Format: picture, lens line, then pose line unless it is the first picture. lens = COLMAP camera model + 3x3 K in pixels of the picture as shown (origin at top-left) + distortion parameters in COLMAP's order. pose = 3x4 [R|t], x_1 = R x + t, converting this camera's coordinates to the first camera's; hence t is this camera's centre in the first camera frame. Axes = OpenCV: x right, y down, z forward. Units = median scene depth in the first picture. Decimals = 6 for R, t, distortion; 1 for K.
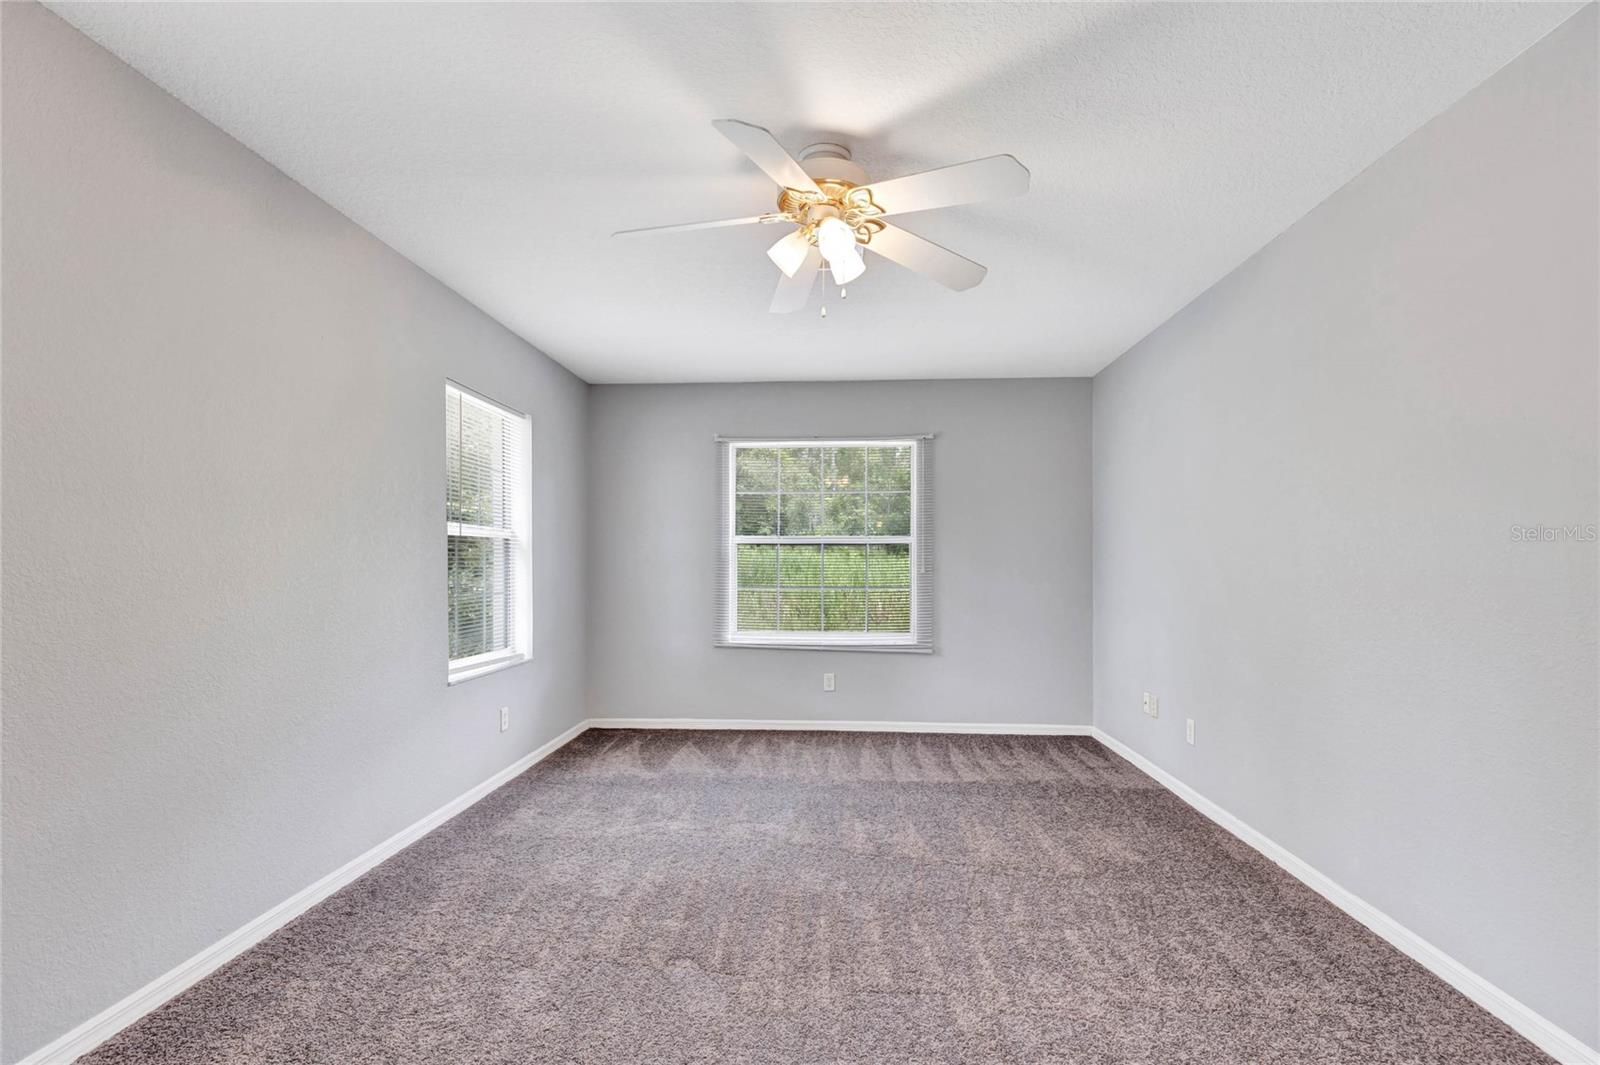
lens RADIAL K [[717.7, 0, 800.3], [0, 717.7, 570.2], [0, 0, 1]] dist [-0.001750, -0.000152]
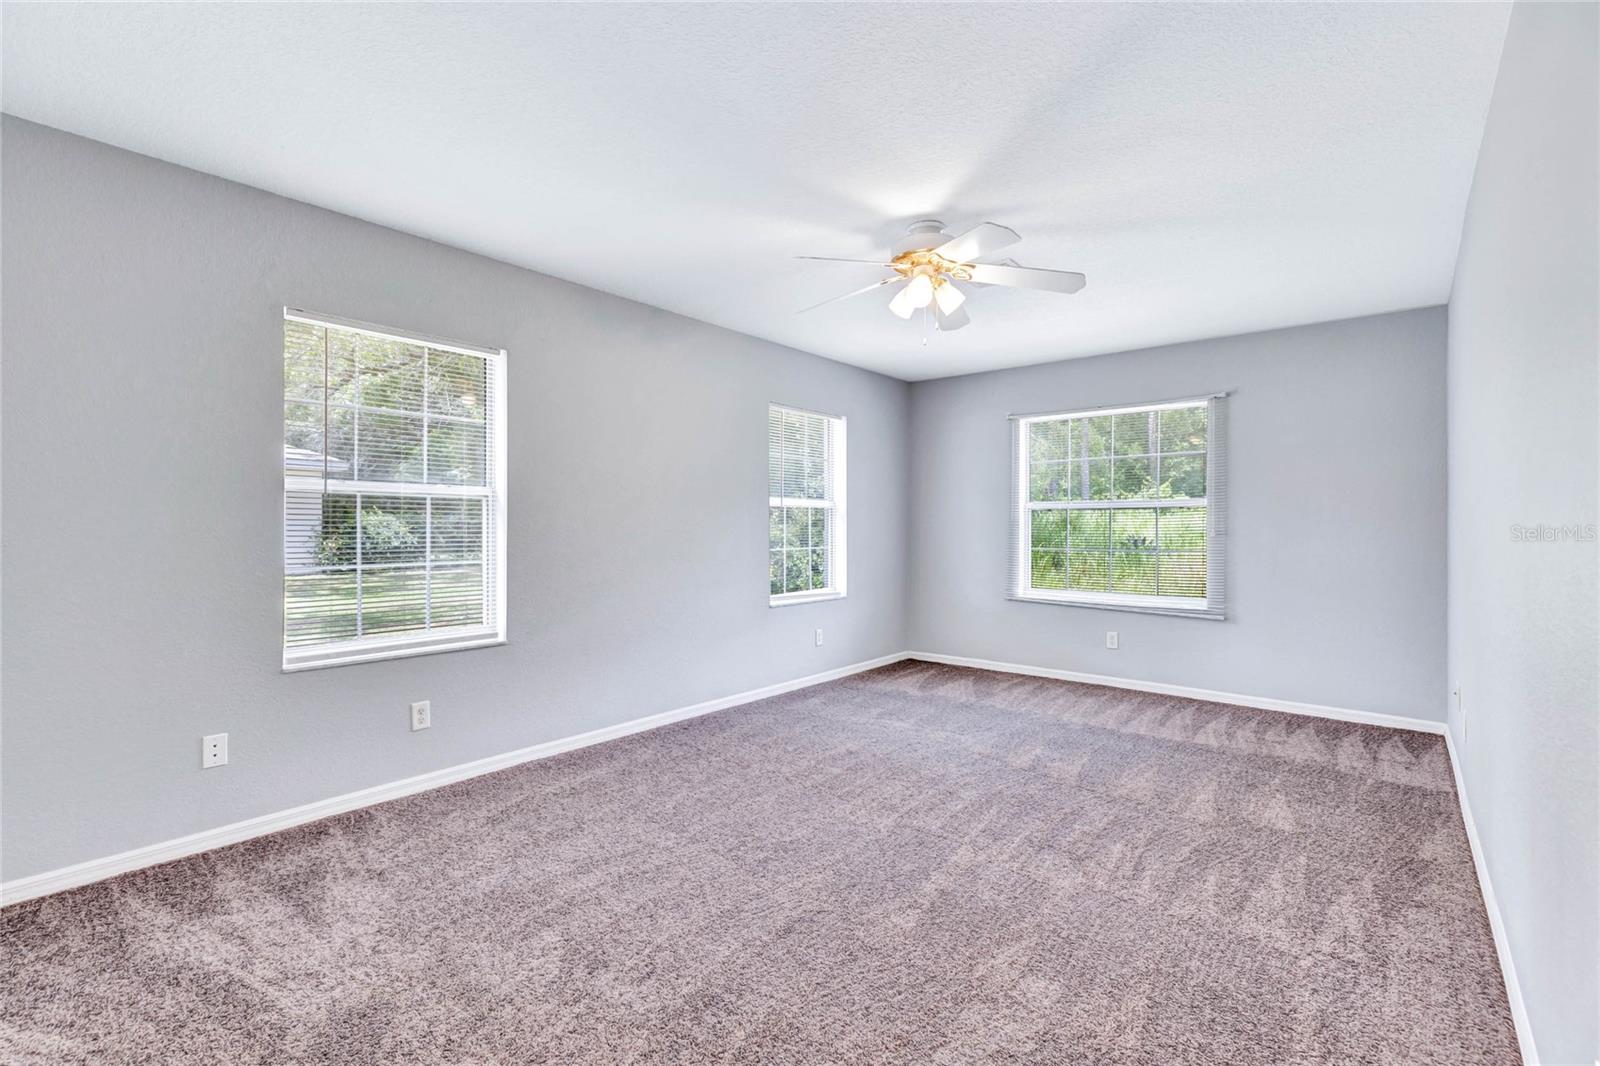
lens RADIAL K [[705.1, 0, 800.0], [0, 705.1, 533.0], [0, 0, 1]] dist [-0.001055, -0.000099]
pose [[0.806623, 0.008520, -0.591005, 0.372287], [-0.008968, 0.999957, 0.002176, 0.002731], [0.590998, 0.003545, 0.806665, -0.128246]]
